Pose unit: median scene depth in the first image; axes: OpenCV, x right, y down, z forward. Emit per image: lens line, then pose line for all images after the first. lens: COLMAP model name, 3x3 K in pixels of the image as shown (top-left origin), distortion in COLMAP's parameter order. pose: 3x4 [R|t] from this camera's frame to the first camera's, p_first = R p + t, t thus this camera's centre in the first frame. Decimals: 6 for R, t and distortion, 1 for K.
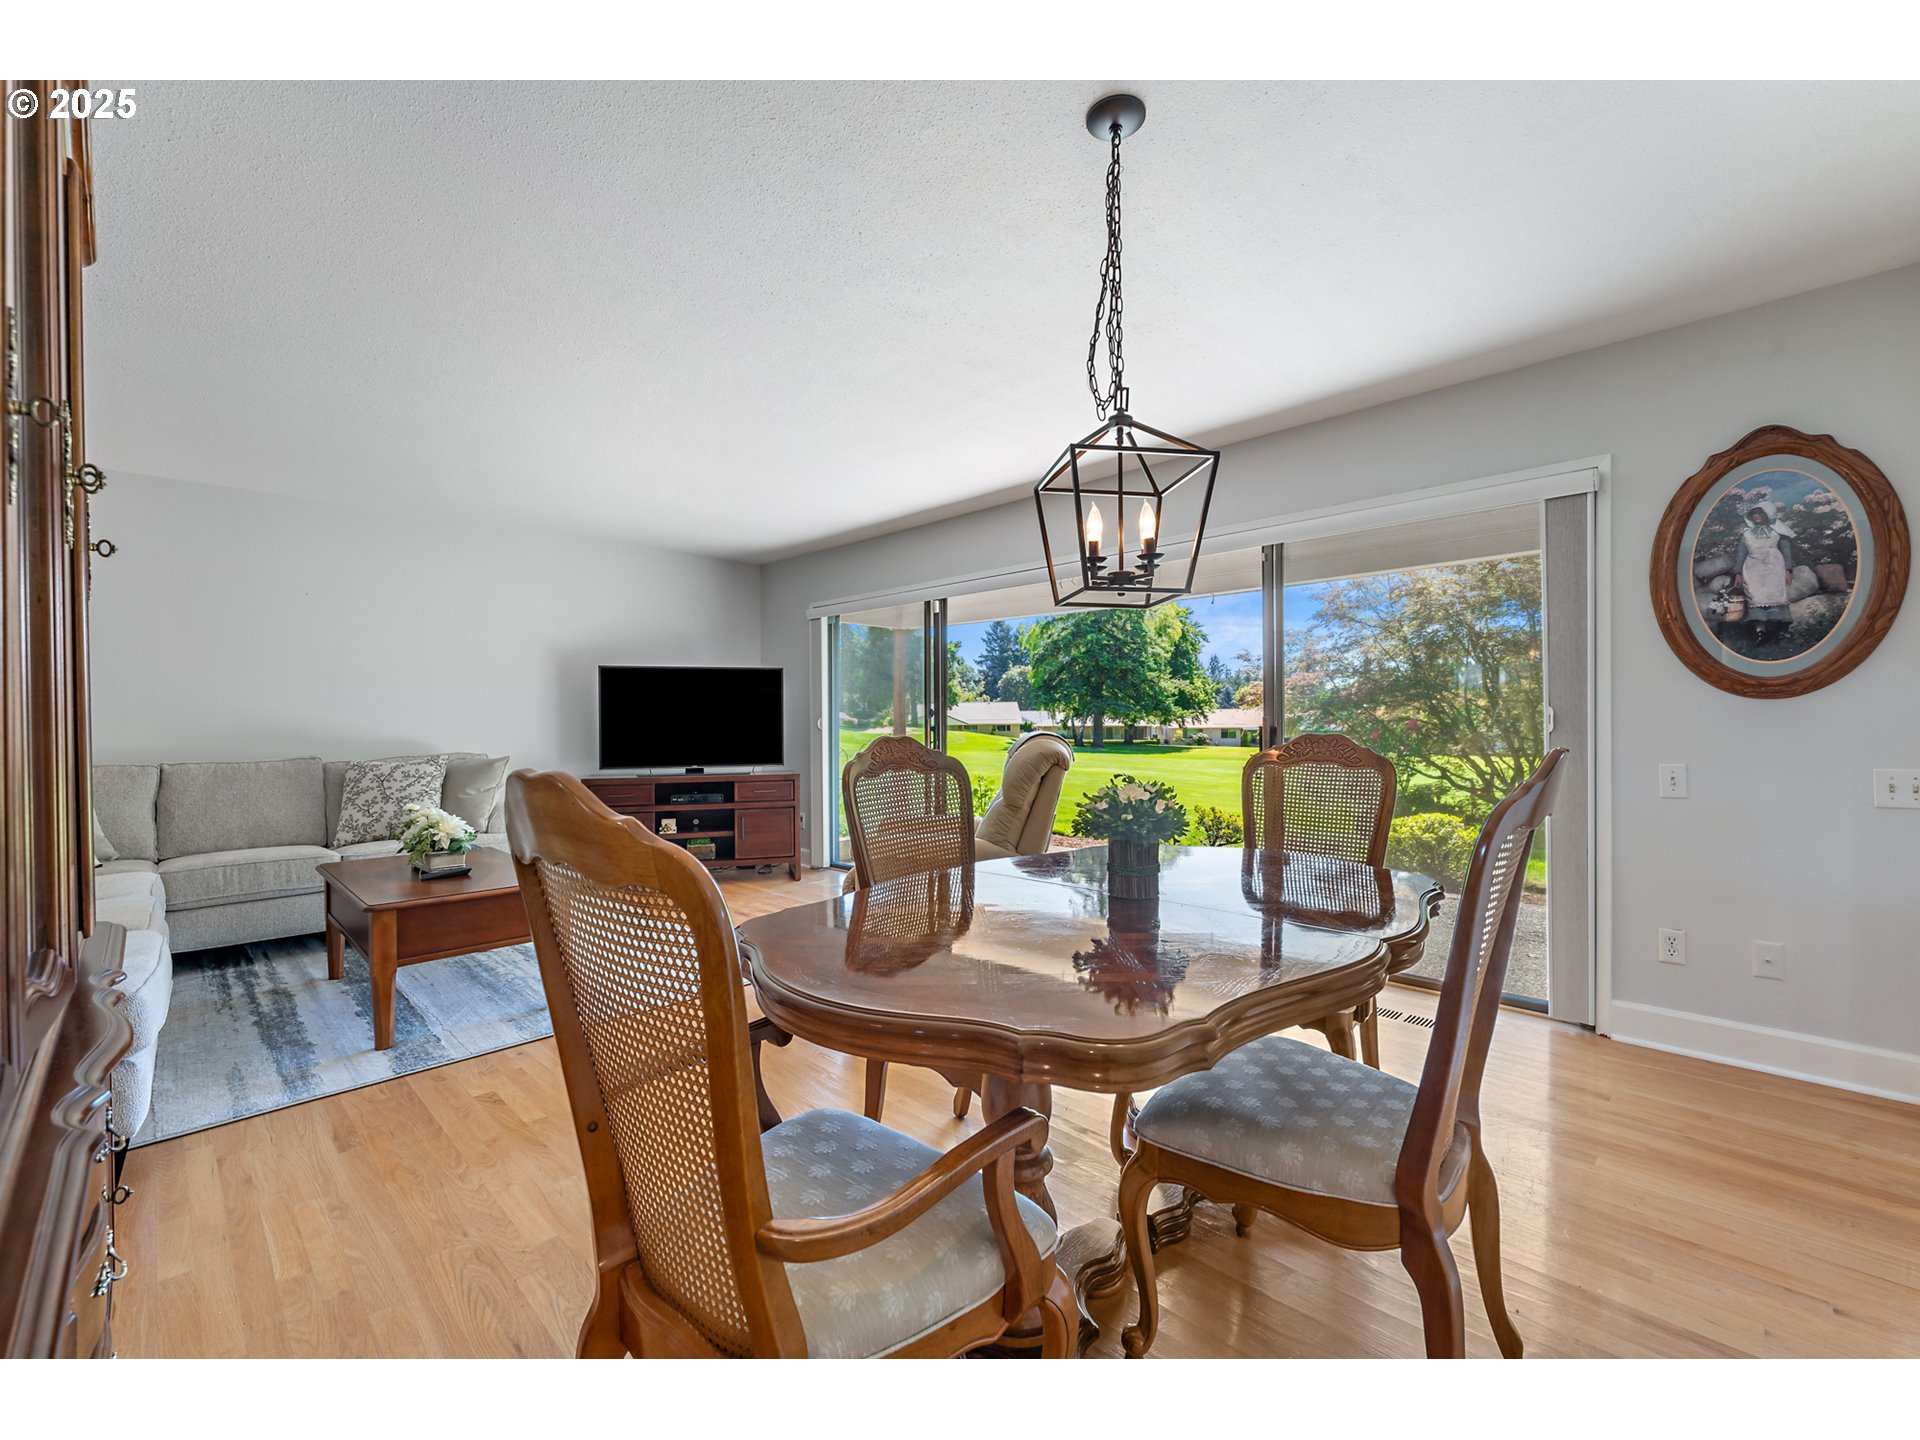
lens RADIAL K [[813.1, 0, 961.6], [0, 813.1, 721.9], [0, 0, 1]] dist [-0.003038, 0.000041]
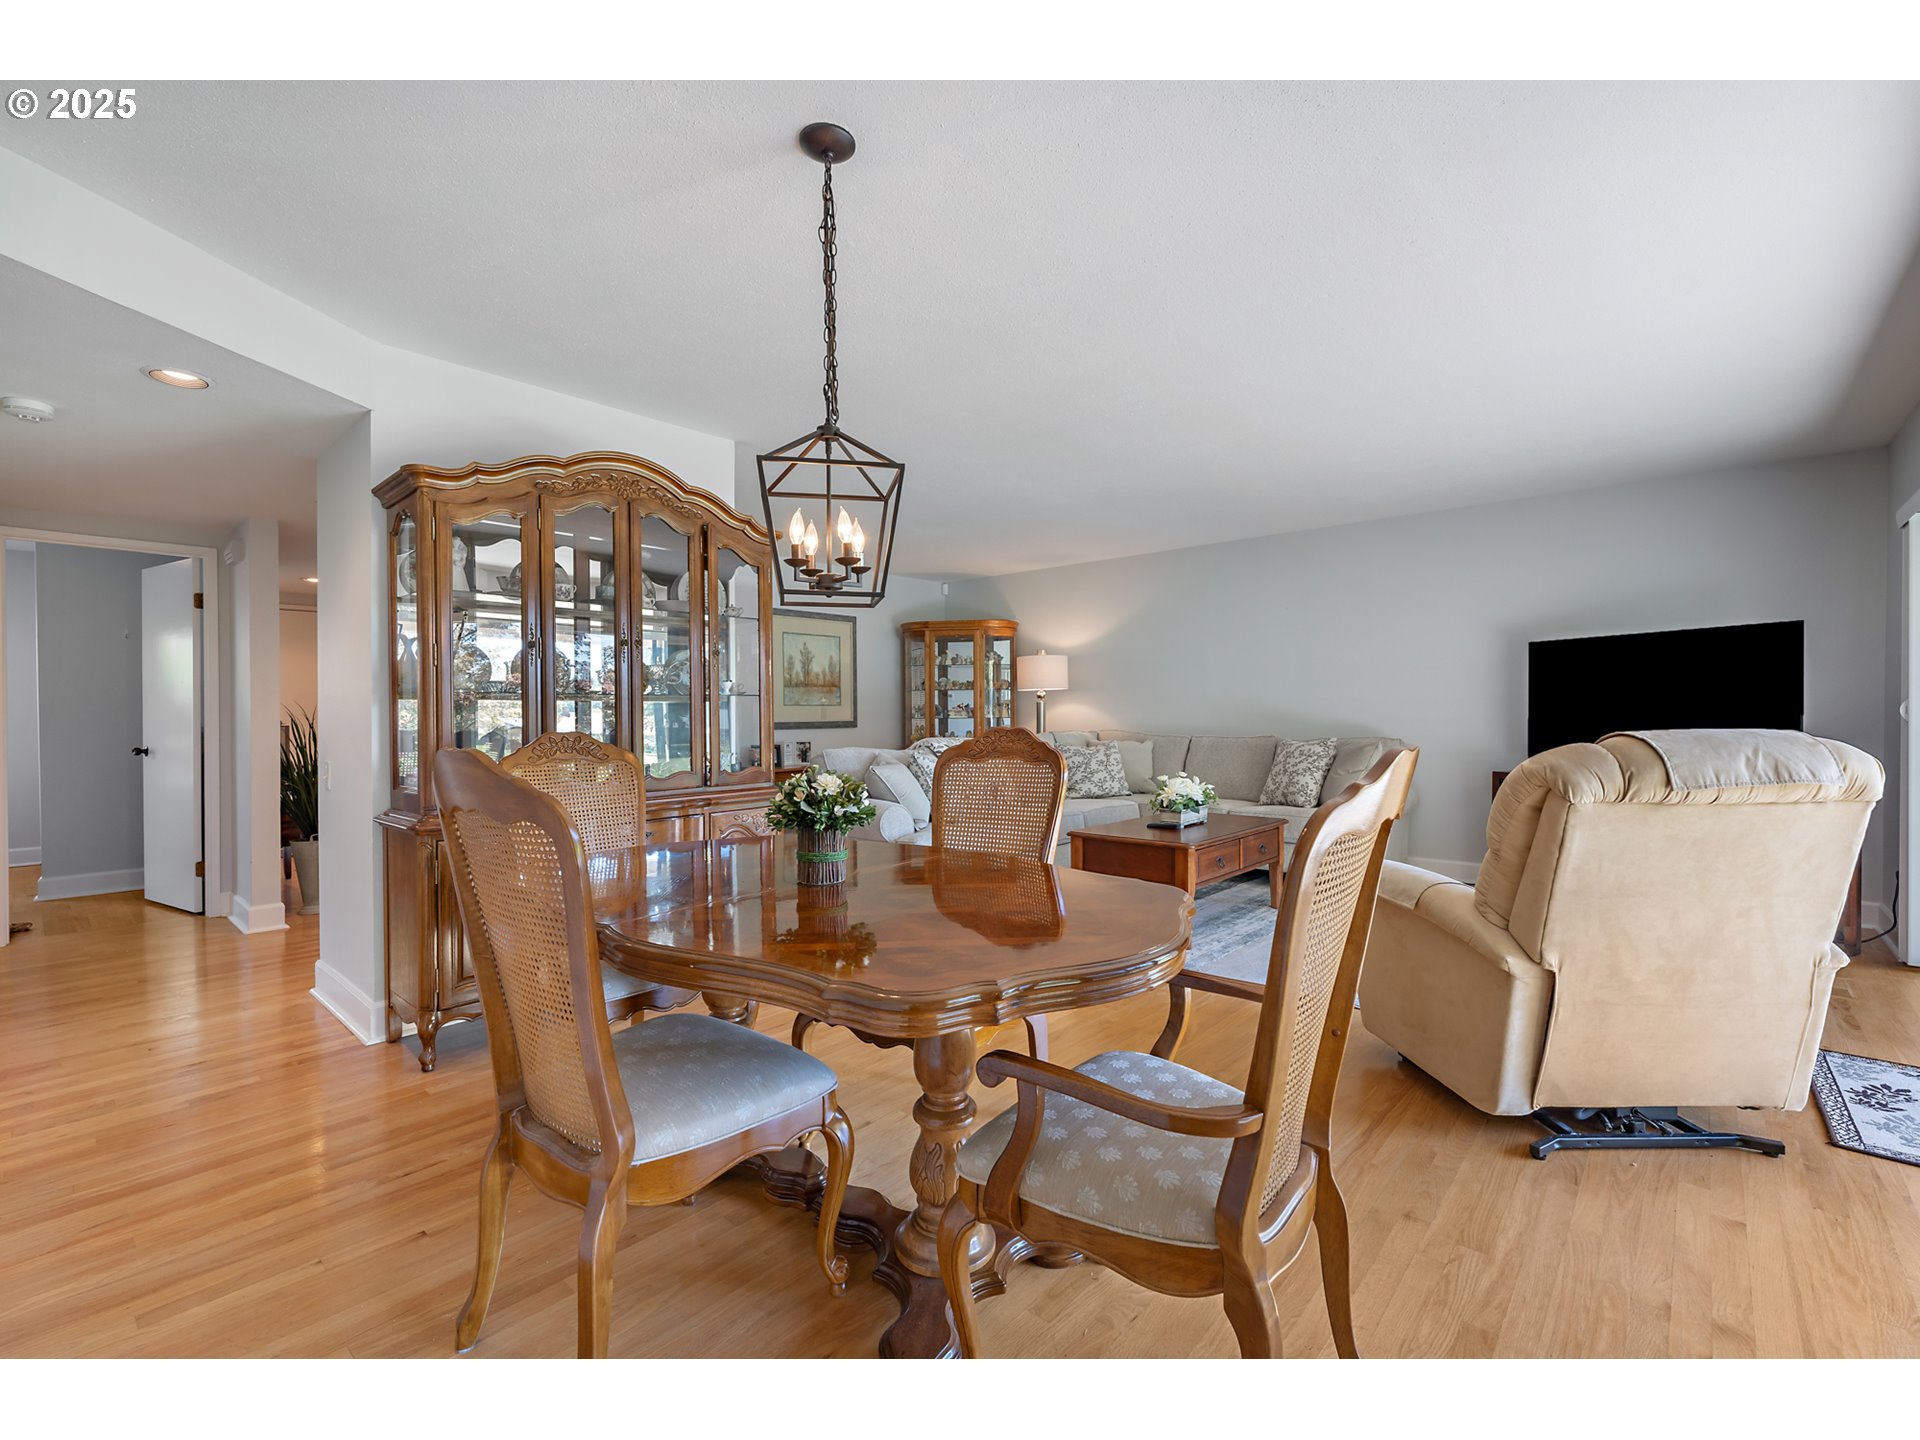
lens RADIAL K [[813.1, 0, 961.6], [0, 813.1, 721.9], [0, 0, 1]] dist [-0.003038, 0.000041]
pose [[0.056347, 0.016055, -0.998282, 0.458859], [0.005556, 0.999850, 0.016394, -0.002283], [0.998396, -0.006470, 0.056249, 0.431980]]
